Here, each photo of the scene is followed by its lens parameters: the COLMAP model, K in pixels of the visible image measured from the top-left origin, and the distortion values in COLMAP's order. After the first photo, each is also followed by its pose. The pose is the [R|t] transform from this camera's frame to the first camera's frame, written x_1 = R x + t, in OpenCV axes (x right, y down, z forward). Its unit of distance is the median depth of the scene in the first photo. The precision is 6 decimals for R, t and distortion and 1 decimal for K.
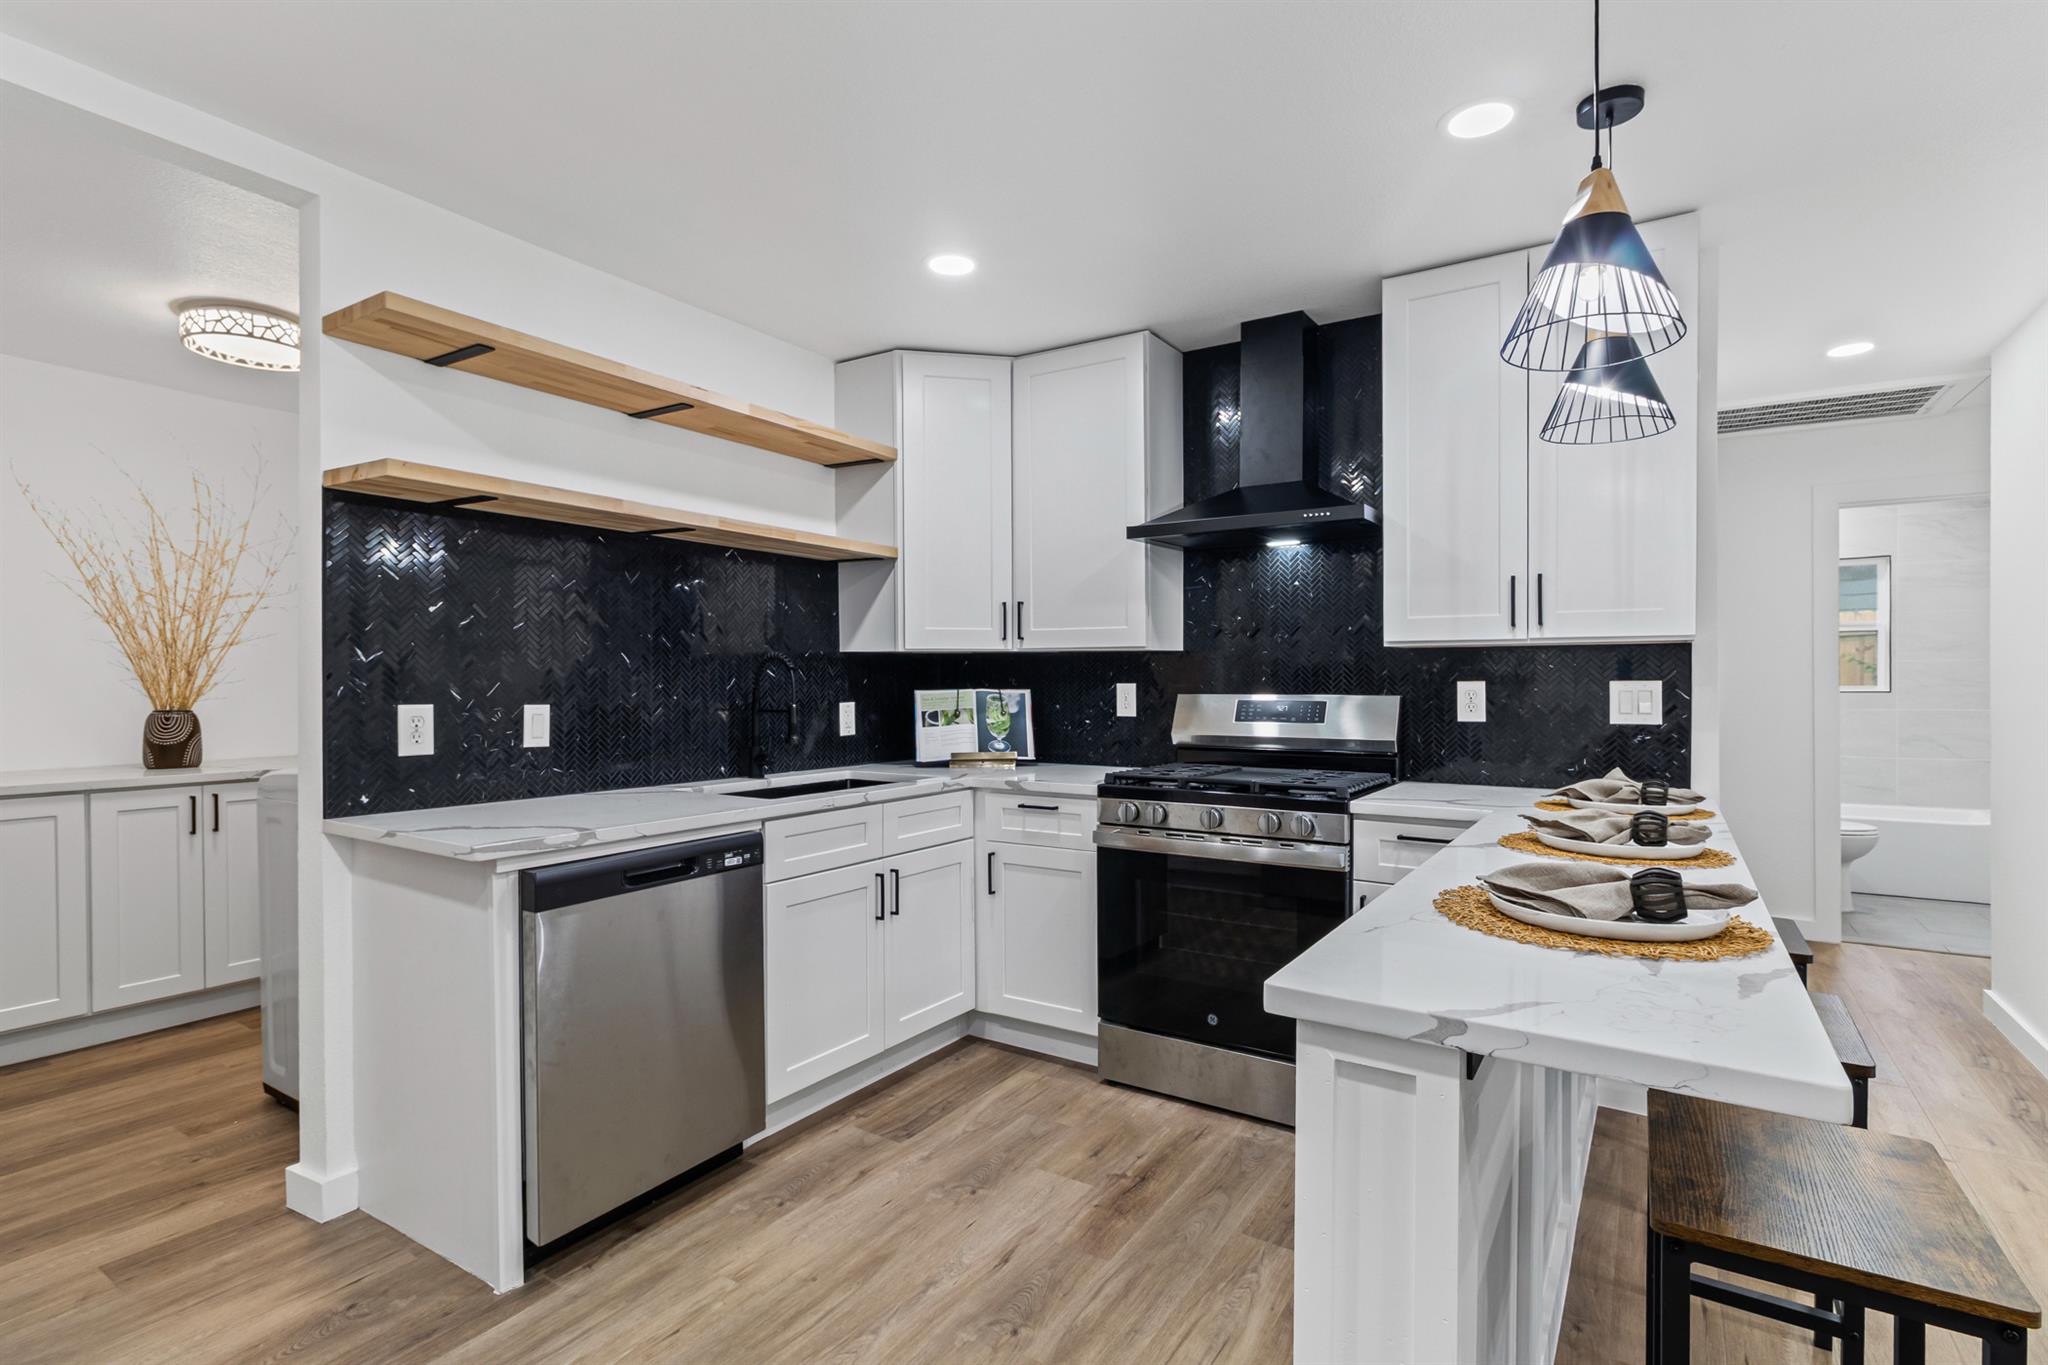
lens RADIAL K [[959.7, 0, 1020.5], [0, 959.7, 696.3], [0, 0, 1]] dist [-0.003404, 0.001640]
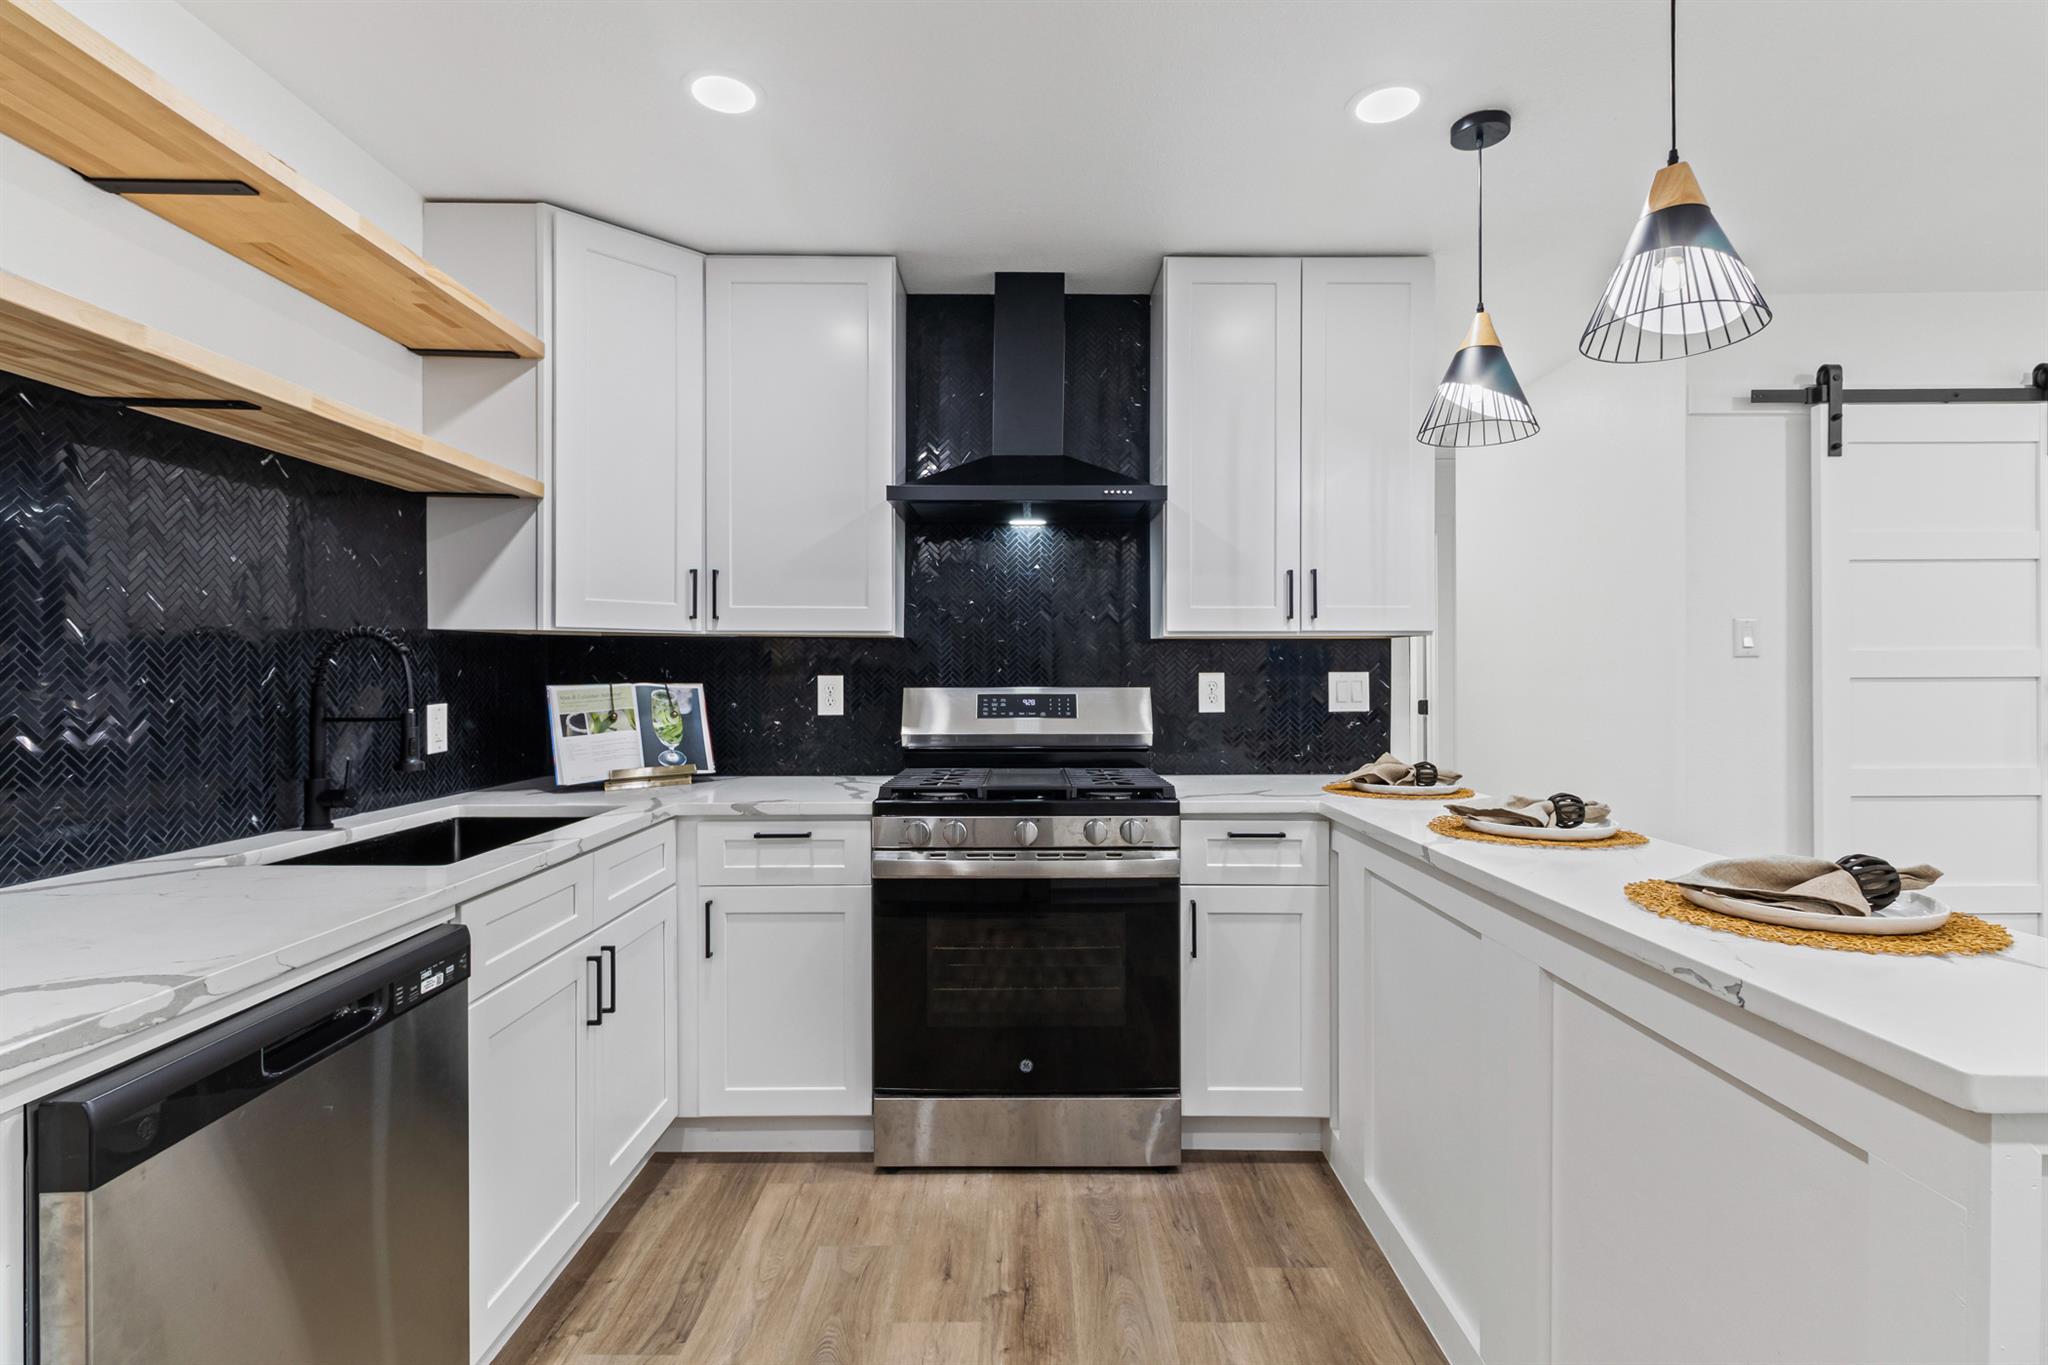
lens RADIAL K [[959.7, 0, 1022.8], [0, 959.7, 675.3], [0, 0, 1]] dist [-0.003404, 0.001640]
pose [[0.839210, -0.000879, 0.543808, -0.249309], [0.009521, 0.999869, -0.013078, -0.001468], [-0.543725, 0.016152, 0.839108, 0.254364]]
